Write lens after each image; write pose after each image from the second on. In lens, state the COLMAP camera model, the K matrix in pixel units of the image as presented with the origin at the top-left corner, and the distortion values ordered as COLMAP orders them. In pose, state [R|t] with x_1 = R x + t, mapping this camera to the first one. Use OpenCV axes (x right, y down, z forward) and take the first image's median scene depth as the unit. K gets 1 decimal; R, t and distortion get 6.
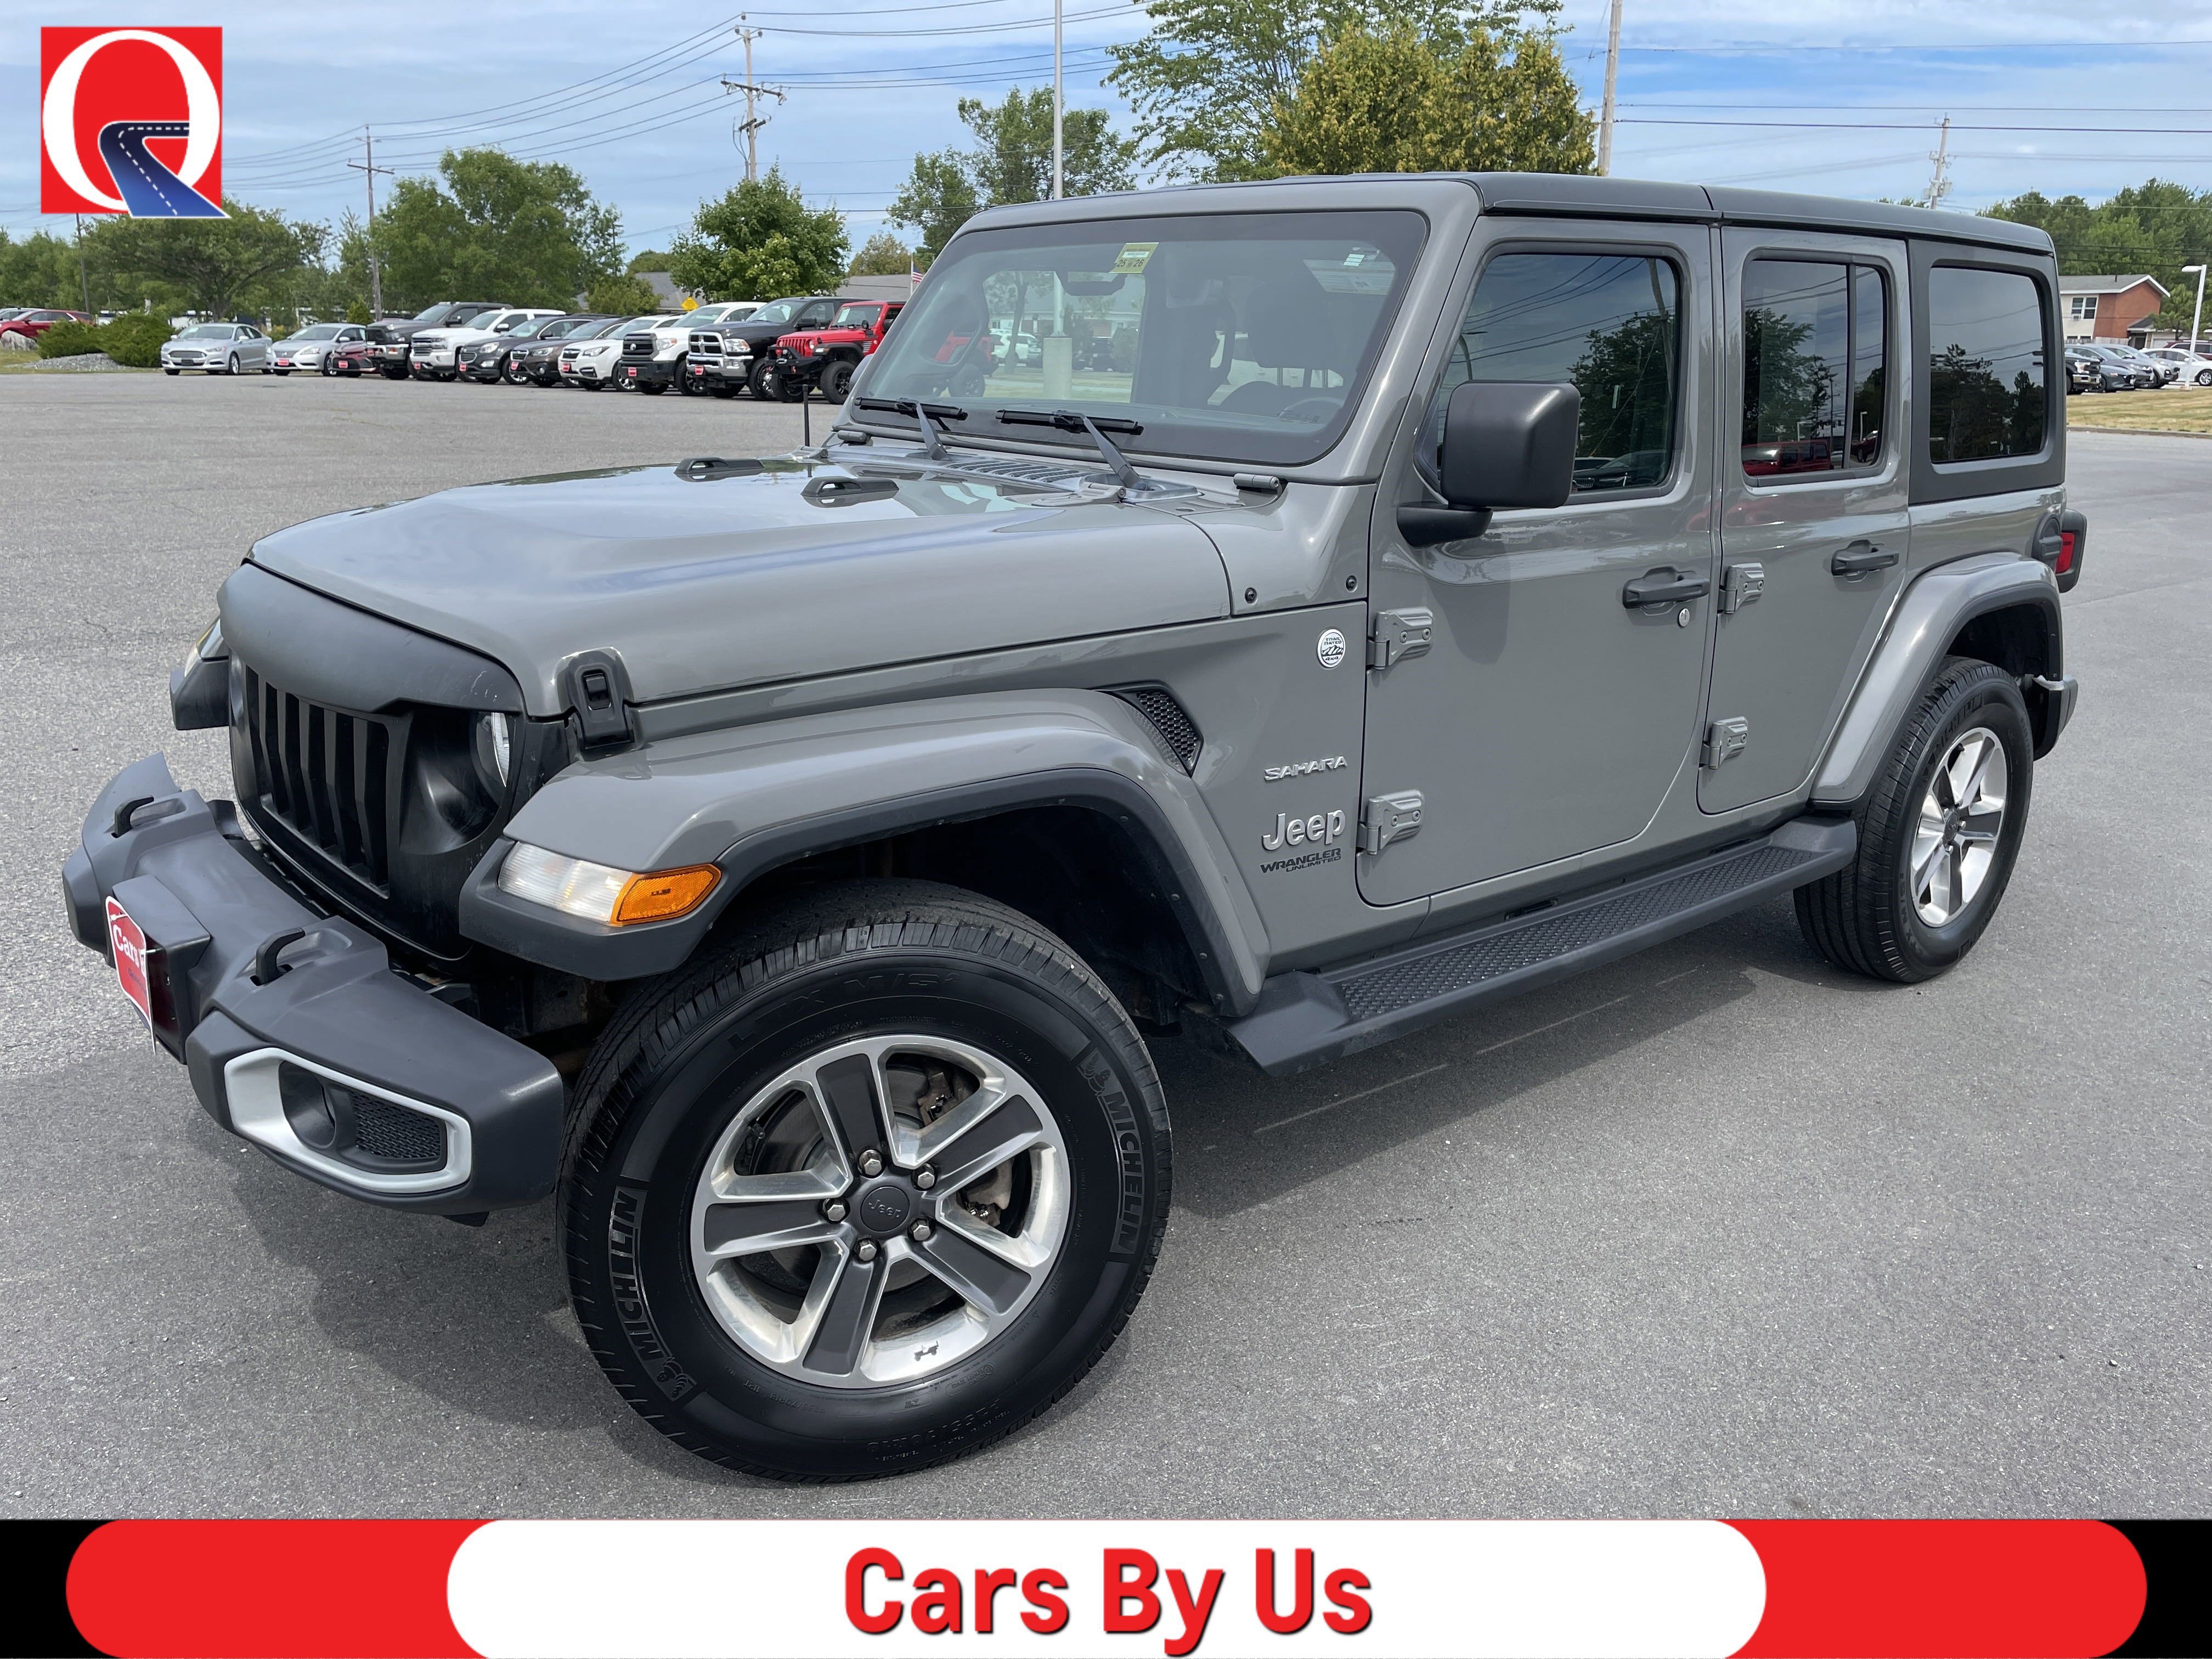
lens RADIAL K [[1741.6, 0, 1112.4], [0, 1741.6, 754.7], [0, 0, 1]] dist [0.084994, -0.117417]
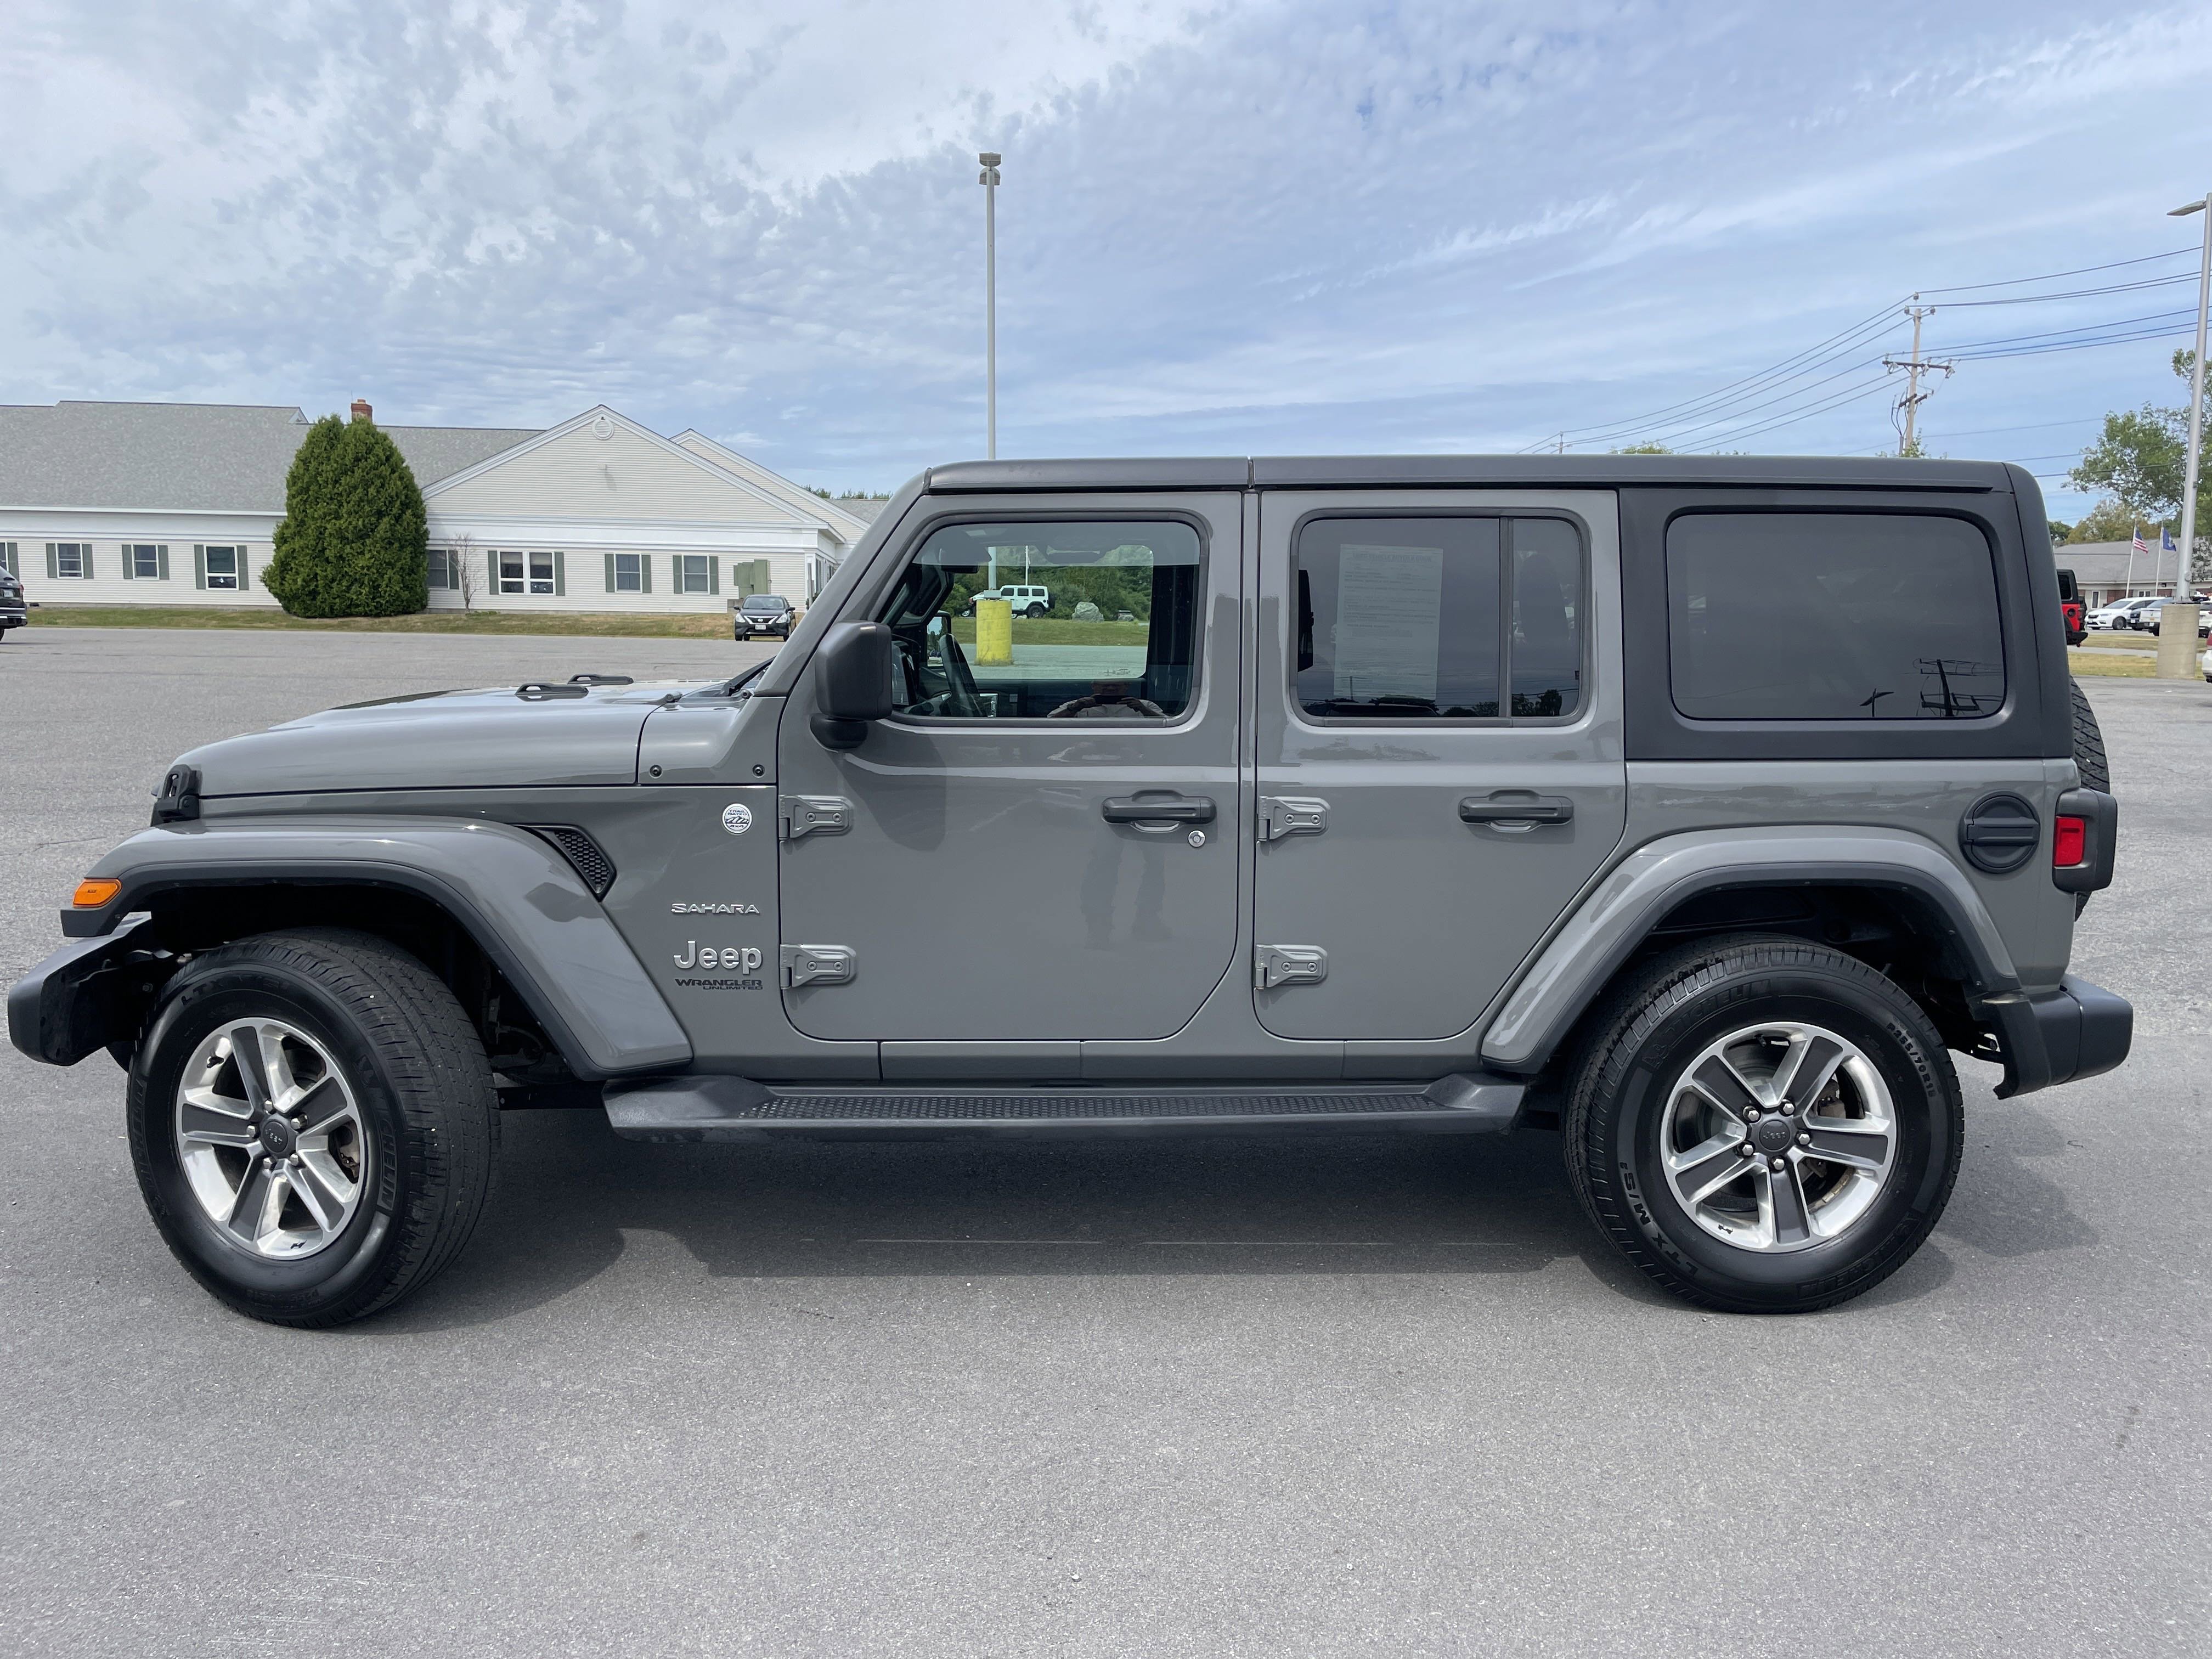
lens RADIAL K [[1741.6, 0, 1165.6], [0, 1741.6, 725.1], [0, 0, 1]] dist [0.084994, -0.117417]
pose [[0.788178, 0.036789, -0.614346, 0.985067], [-0.139556, 0.982893, -0.120186, -0.014212], [0.599416, 0.180464, 0.779829, 0.131805]]
